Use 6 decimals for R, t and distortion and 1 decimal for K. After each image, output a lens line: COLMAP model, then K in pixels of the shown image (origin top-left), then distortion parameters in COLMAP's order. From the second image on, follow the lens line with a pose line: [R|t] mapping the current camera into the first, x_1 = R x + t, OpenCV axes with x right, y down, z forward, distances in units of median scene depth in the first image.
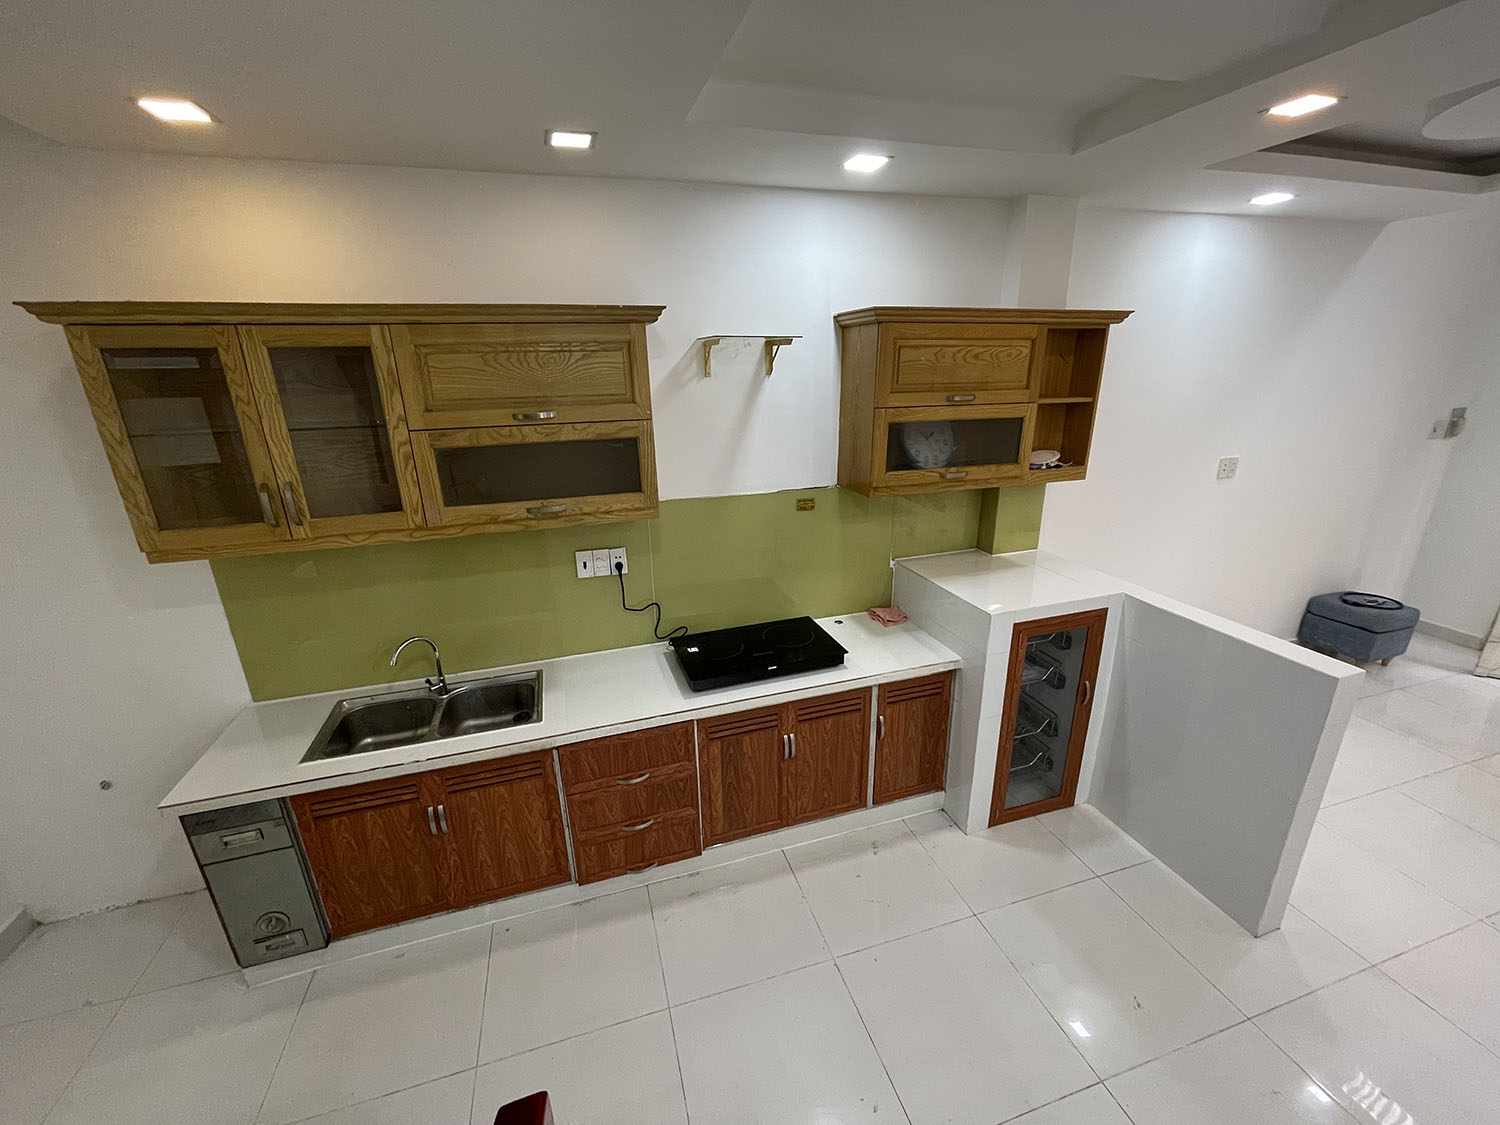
lens RADIAL K [[604.2, 0, 747.1], [0, 604.2, 567.4], [0, 0, 1]] dist [-0.002664, 0.000098]
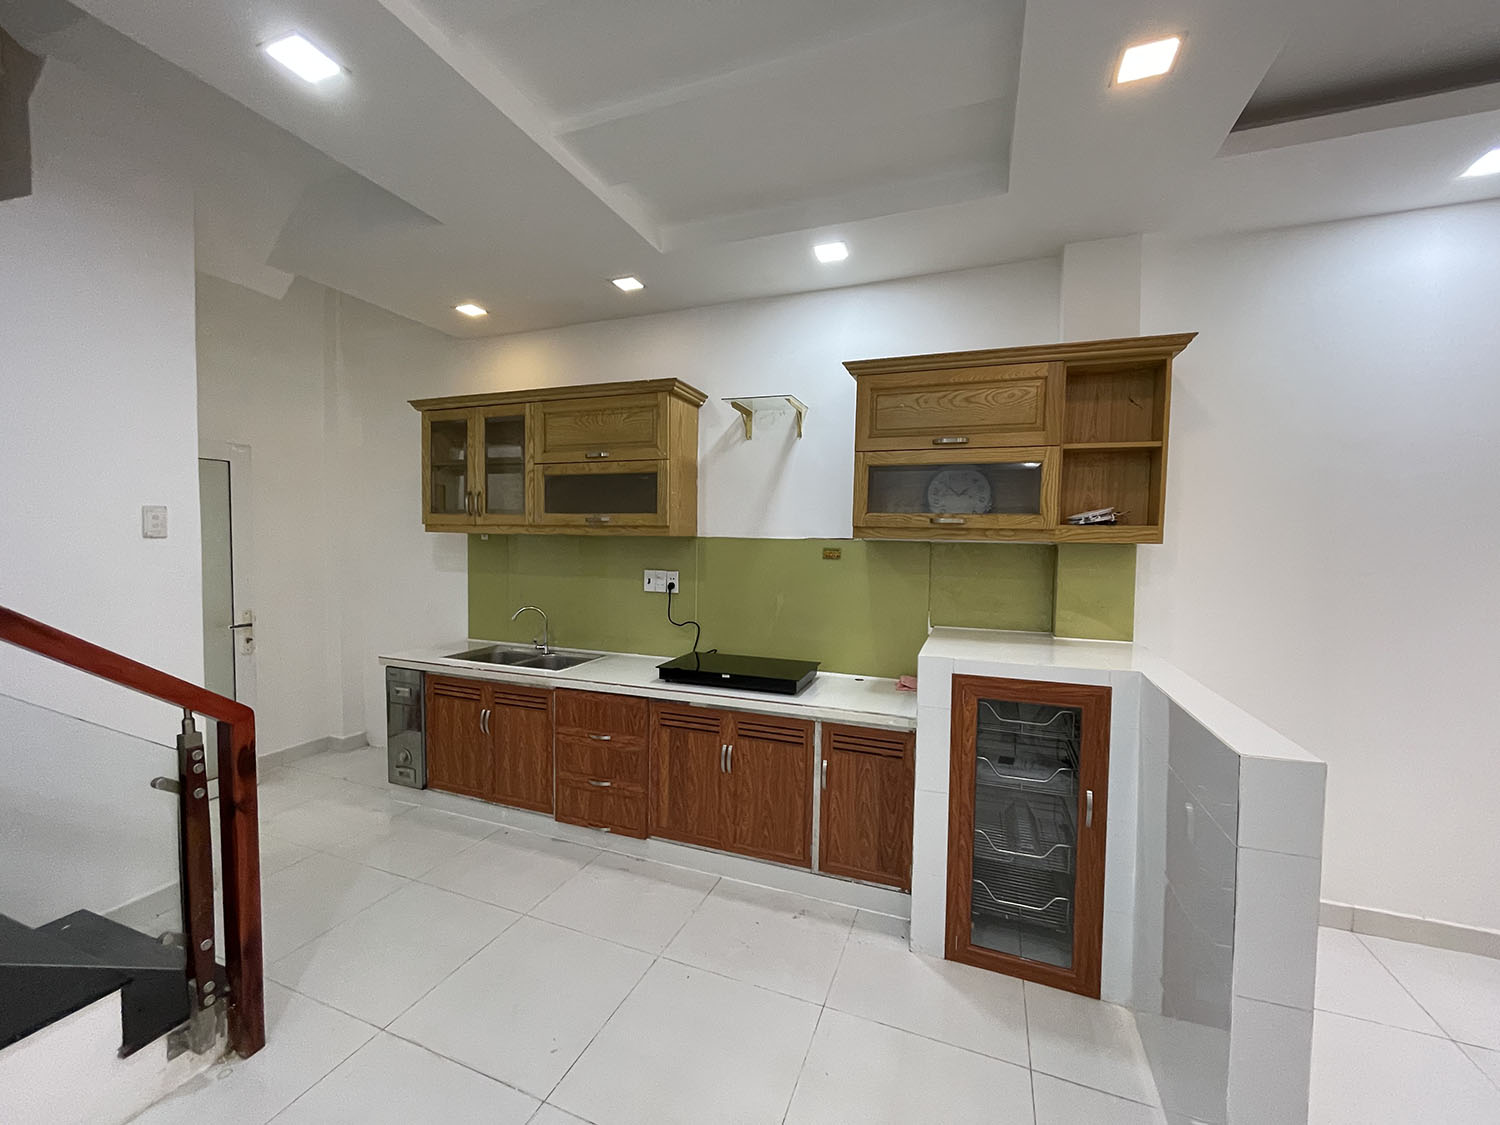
lens RADIAL K [[604.2, 0, 747.1], [0, 604.2, 567.4], [0, 0, 1]] dist [-0.002664, 0.000098]
pose [[0.784175, 0.062040, -0.617430, 0.707229], [-0.227059, 0.954676, -0.192453, 0.173048], [0.577506, 0.291110, 0.762720, 0.129909]]
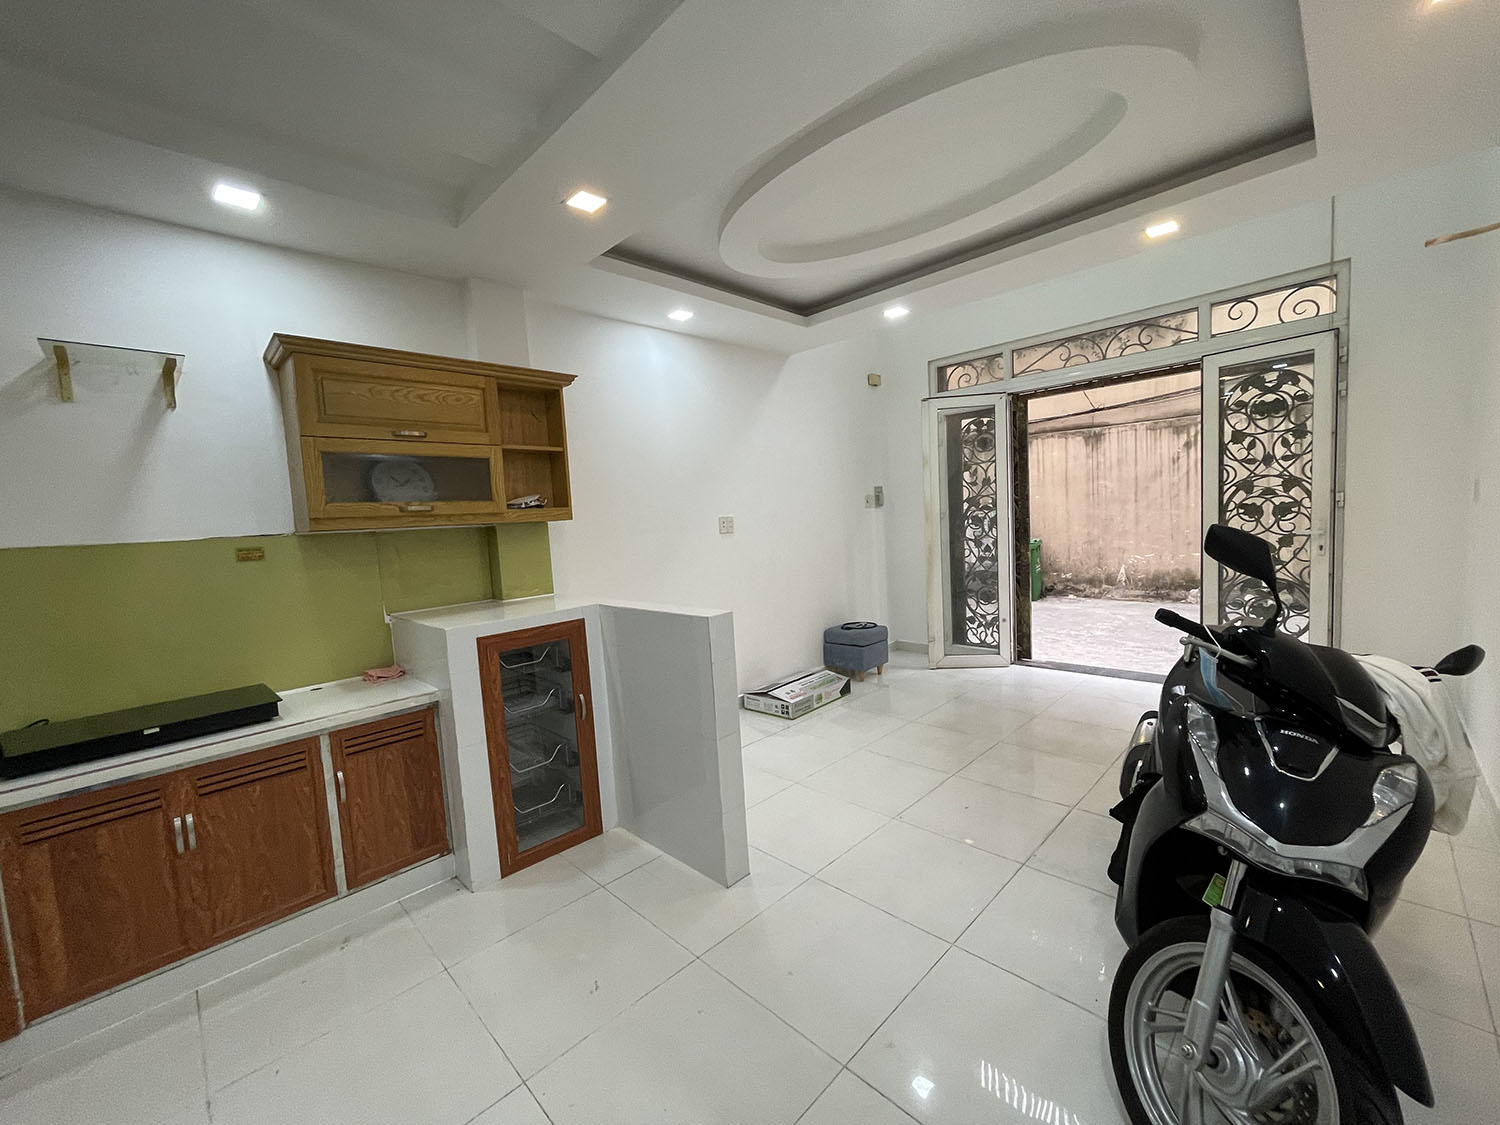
lens RADIAL K [[604.2, 0, 747.1], [0, 604.2, 567.4], [0, 0, 1]] dist [-0.002664, 0.000098]
pose [[0.883028, -0.070224, 0.464036, 0.367543], [0.187453, 0.959223, -0.211548, 0.265449], [-0.430258, 0.273787, 0.860185, -0.076995]]
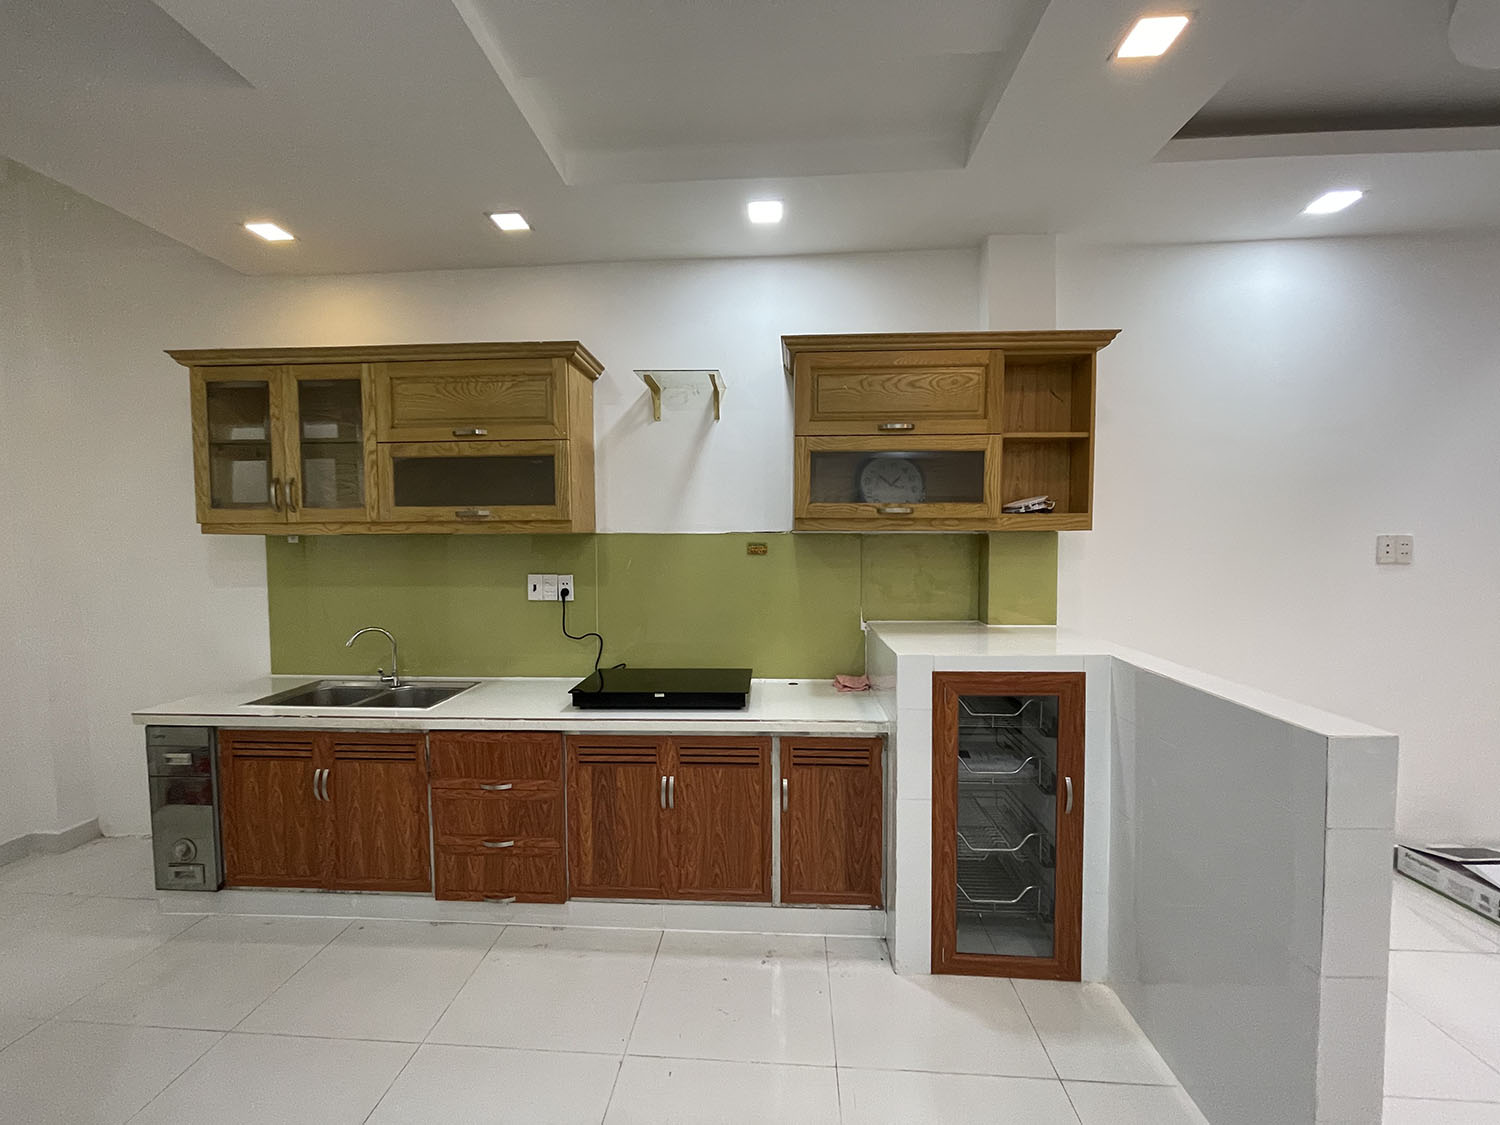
lens RADIAL K [[608.3, 0, 745.8], [0, 608.3, 564.9], [0, 0, 1]] dist [-0.002141, -0.000332]
pose [[0.934955, 0.032518, -0.353273, 0.473255], [-0.125947, 0.961349, -0.244836, 0.178807], [0.331657, 0.273404, 0.902914, 0.139766]]
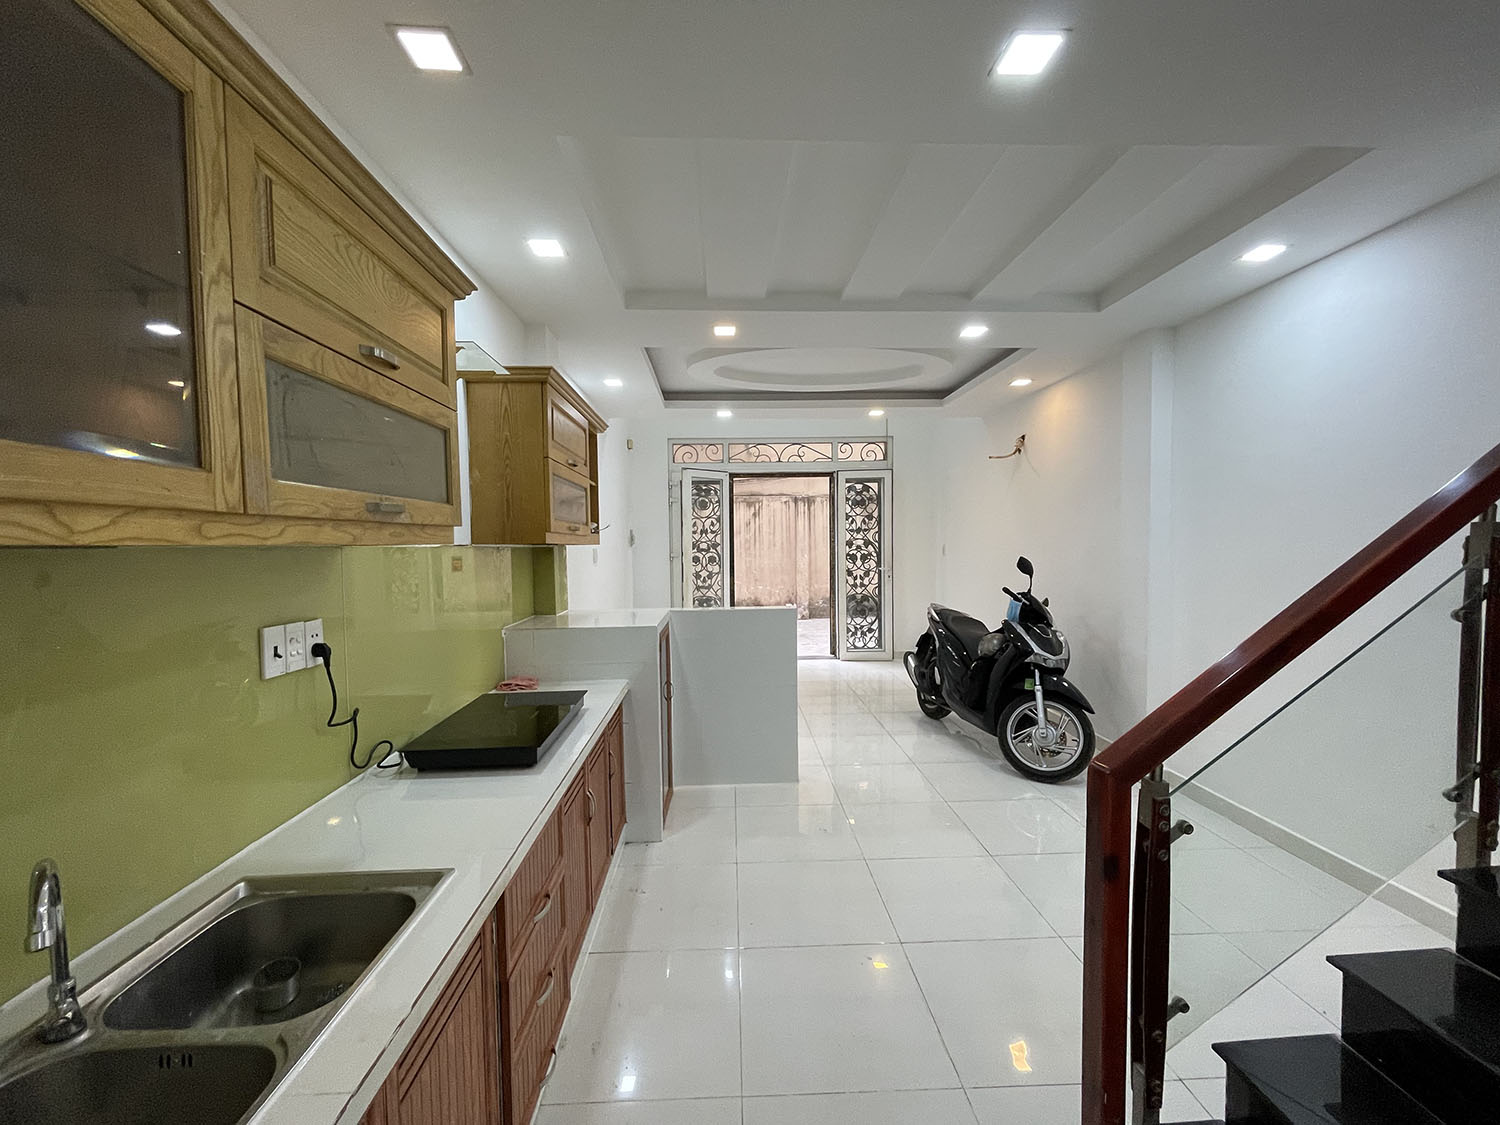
lens RADIAL K [[604.2, 0, 747.1], [0, 604.2, 567.4], [0, 0, 1]] dist [-0.002664, 0.000098]
pose [[0.258974, -0.021363, 0.965648, -0.704751], [0.316861, 0.946307, -0.064043, 0.096650], [-0.912432, 0.322562, 0.251838, 0.452341]]
